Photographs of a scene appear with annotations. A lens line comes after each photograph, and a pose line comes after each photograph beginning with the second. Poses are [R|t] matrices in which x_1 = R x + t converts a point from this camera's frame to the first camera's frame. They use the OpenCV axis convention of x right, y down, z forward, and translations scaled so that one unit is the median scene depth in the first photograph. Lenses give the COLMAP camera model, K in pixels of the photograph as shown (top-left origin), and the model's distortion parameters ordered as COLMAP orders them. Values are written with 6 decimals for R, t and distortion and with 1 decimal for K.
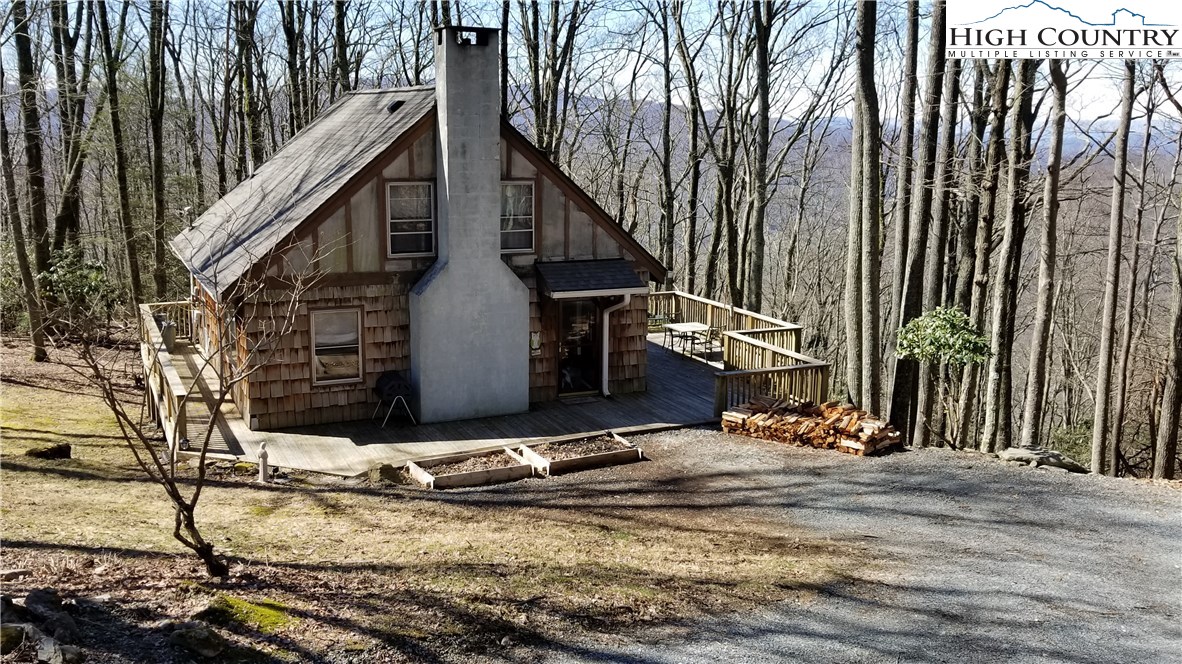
lens RADIAL K [[1112.9, 0, 591.0], [0, 1112.9, 332.0], [0, 0, 1]] dist [0.036175, -0.016614]
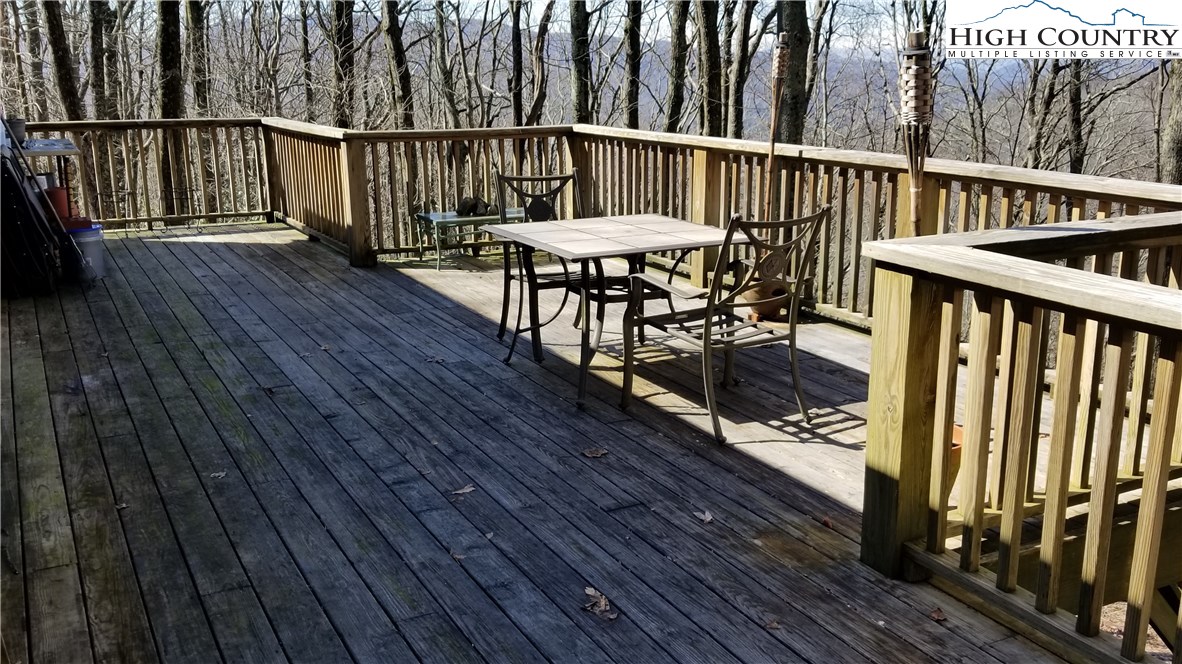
lens RADIAL K [[1112.9, 0, 591.0], [0, 1112.9, 332.0], [0, 0, 1]] dist [0.036175, -0.016614]
pose [[0.996464, -0.025860, 0.079939, 0.068992], [0.022115, 0.998632, 0.047380, 0.003425], [-0.081055, -0.045444, 0.995673, 0.810308]]
